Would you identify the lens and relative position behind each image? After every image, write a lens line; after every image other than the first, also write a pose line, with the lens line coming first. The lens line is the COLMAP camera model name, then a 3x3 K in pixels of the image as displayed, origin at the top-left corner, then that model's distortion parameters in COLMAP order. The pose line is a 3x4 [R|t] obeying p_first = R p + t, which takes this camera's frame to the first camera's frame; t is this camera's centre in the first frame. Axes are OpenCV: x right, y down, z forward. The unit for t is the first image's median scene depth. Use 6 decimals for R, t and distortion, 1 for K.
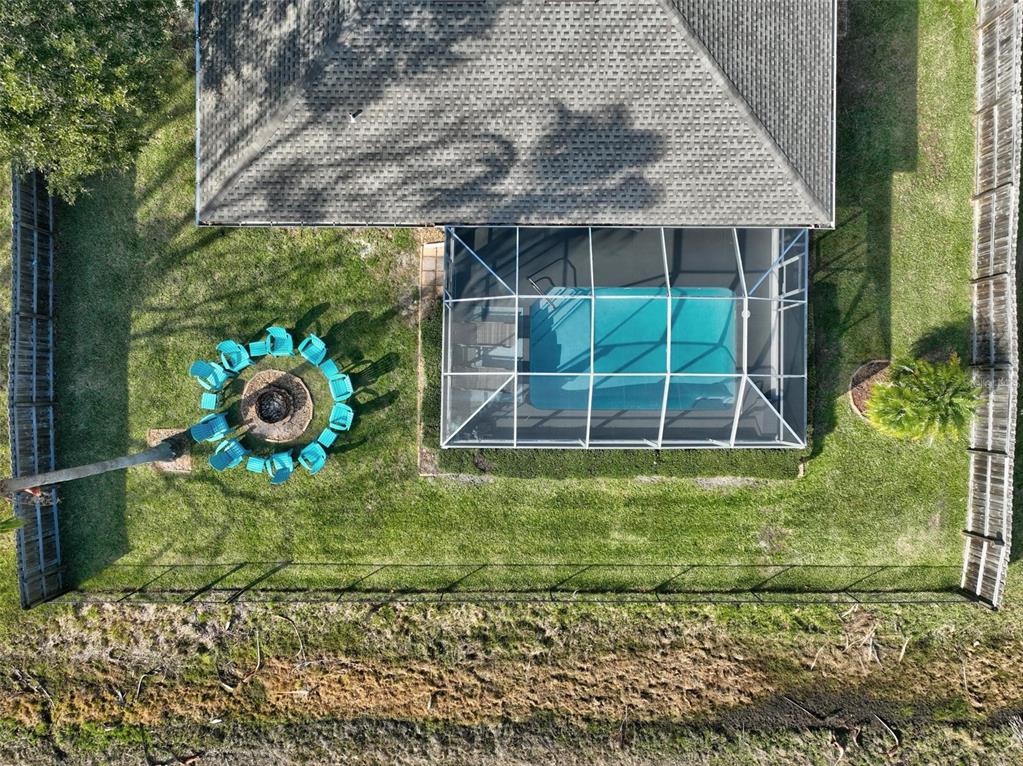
lens RADIAL K [[721.9, 0, 511.5], [0, 721.9, 383.0], [0, 0, 1]] dist [-0.003910, 0.023611]
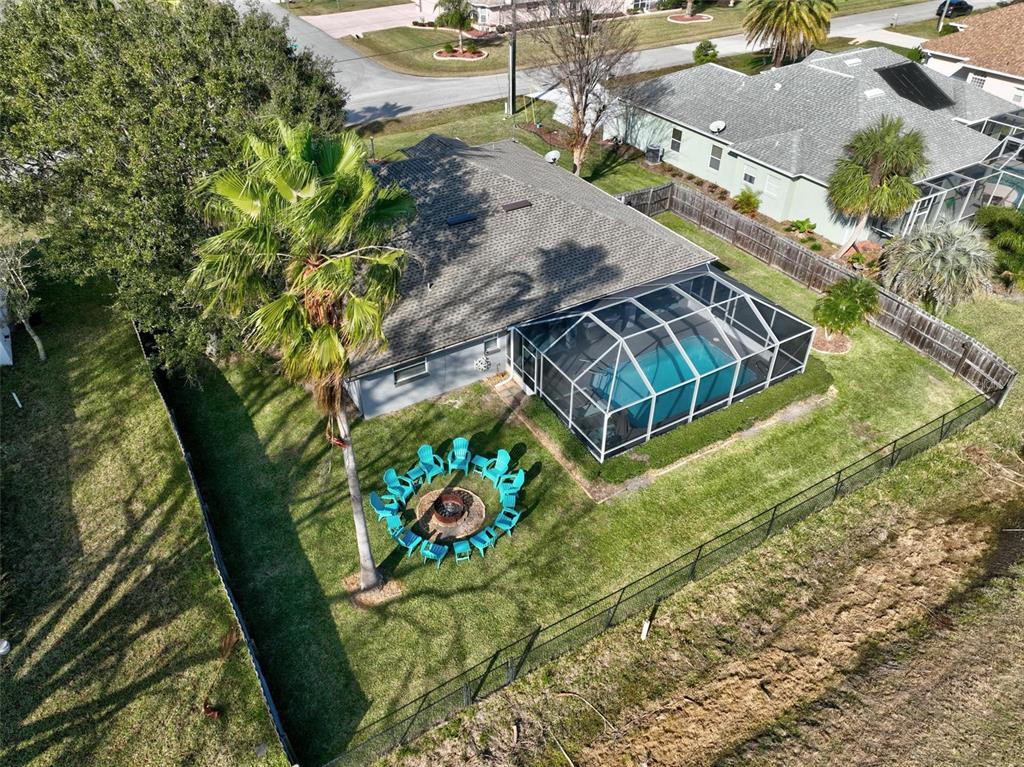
lens RADIAL K [[726.5, 0, 512.0], [0, 726.5, 383.5], [0, 0, 1]] dist [0.004924, 0.008040]
pose [[0.855164, -0.313801, 0.412582, -0.606857], [0.518329, 0.526101, -0.674205, 0.674263], [-0.005494, 0.790409, 0.612554, 0.190057]]
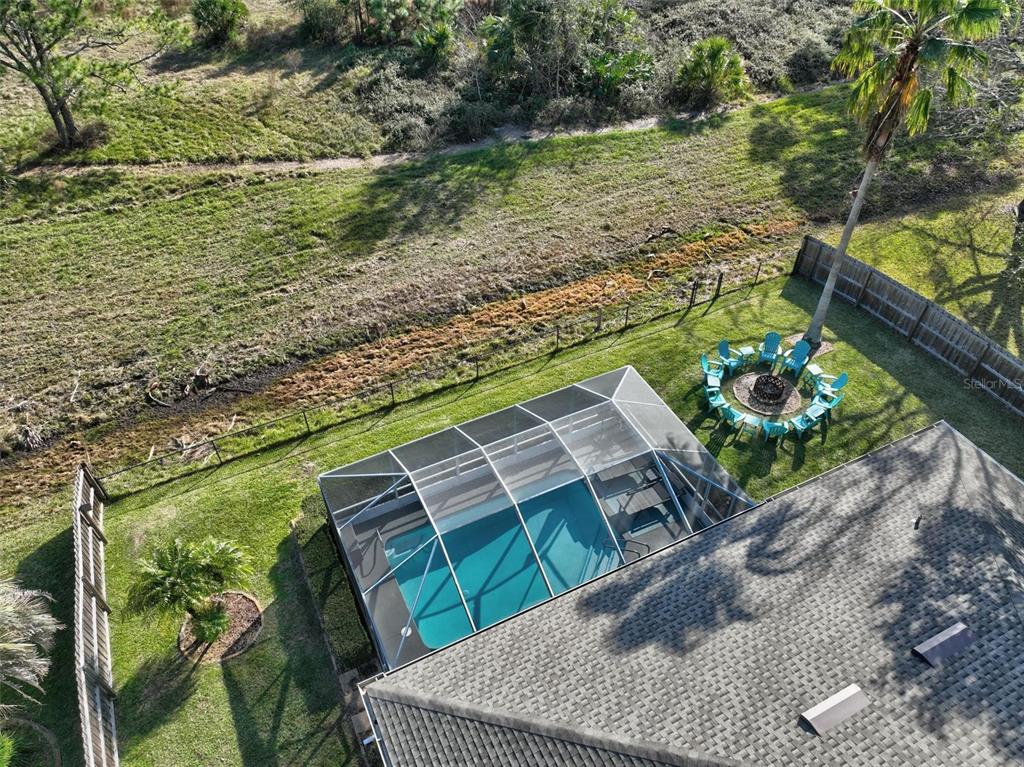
lens RADIAL K [[726.5, 0, 512.0], [0, 726.5, 383.5], [0, 0, 1]] dist [0.004924, 0.008040]
pose [[-0.894889, 0.307973, -0.322996, 0.384365], [-0.446255, -0.608632, 0.656067, -0.512317], [0.005465, 0.731246, 0.682092, 0.199072]]
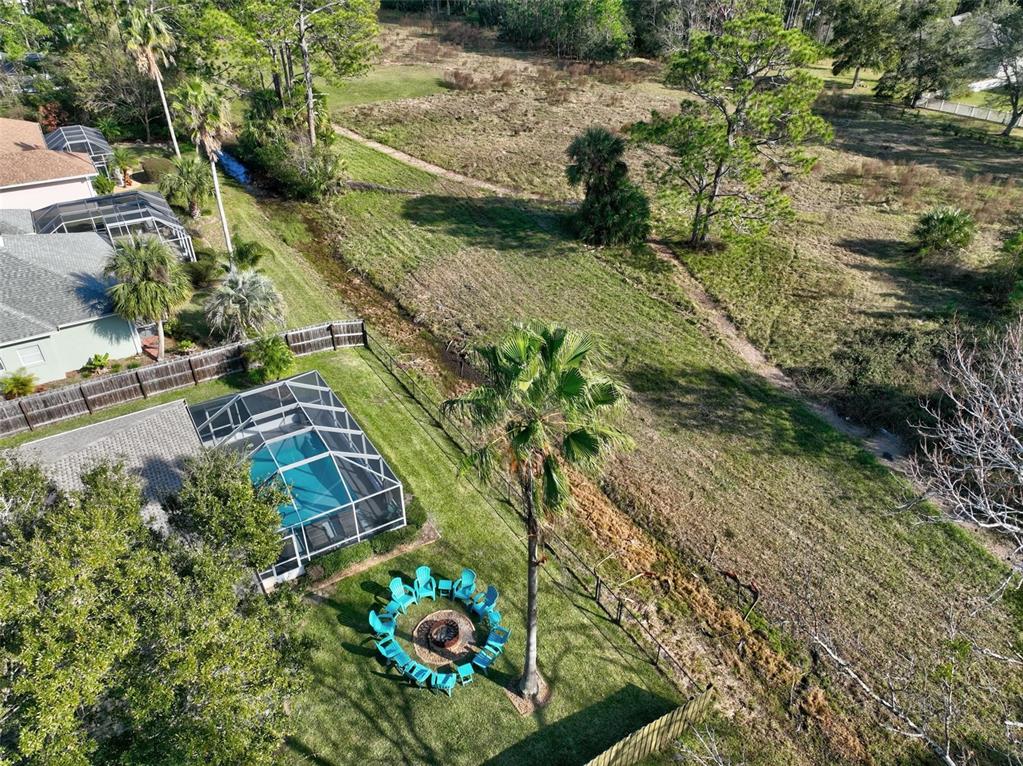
lens RADIAL K [[721.9, 0, 511.5], [0, 721.9, 383.0], [0, 0, 1]] dist [-0.003910, 0.023611]
pose [[-0.529744, -0.464818, 0.709447, -0.970946], [0.848155, -0.292403, 0.441740, -0.255891], [0.002116, 0.835730, 0.549136, 0.035276]]
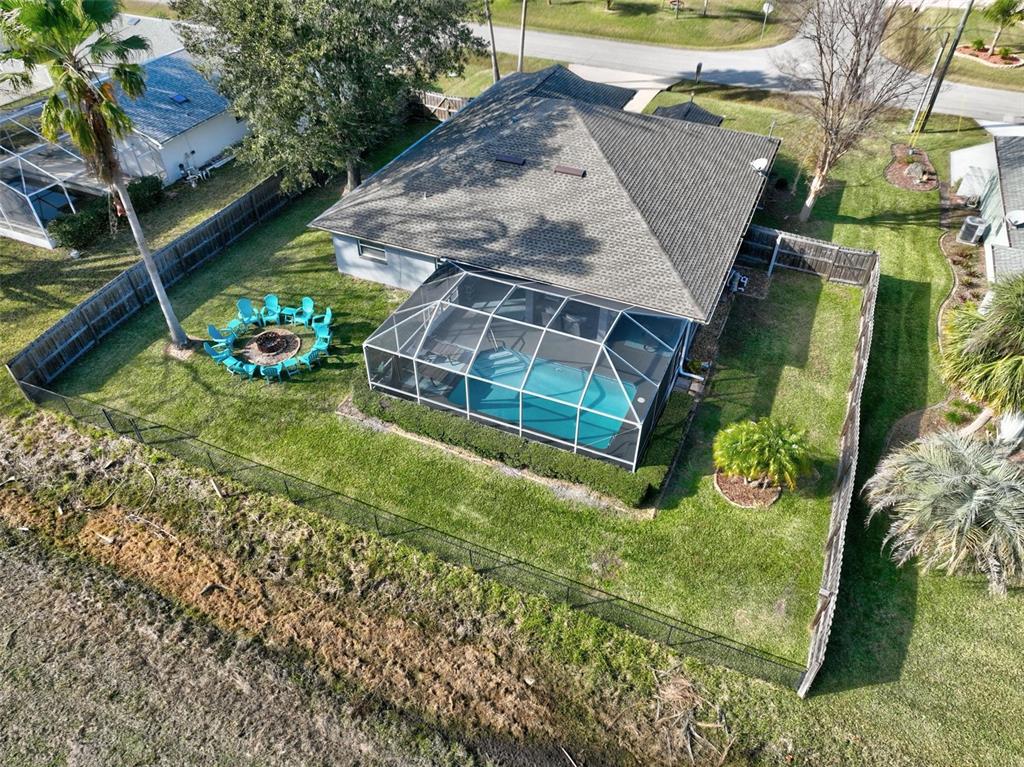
lens RADIAL K [[722.6, 0, 512.0], [0, 722.6, 383.5], [0, 0, 1]] dist [-0.003910, 0.023611]
pose [[0.916064, 0.268126, -0.298219, 0.459936], [-0.401018, 0.606433, -0.686603, 0.765739], [-0.003247, 0.748564, 0.663055, 0.178059]]
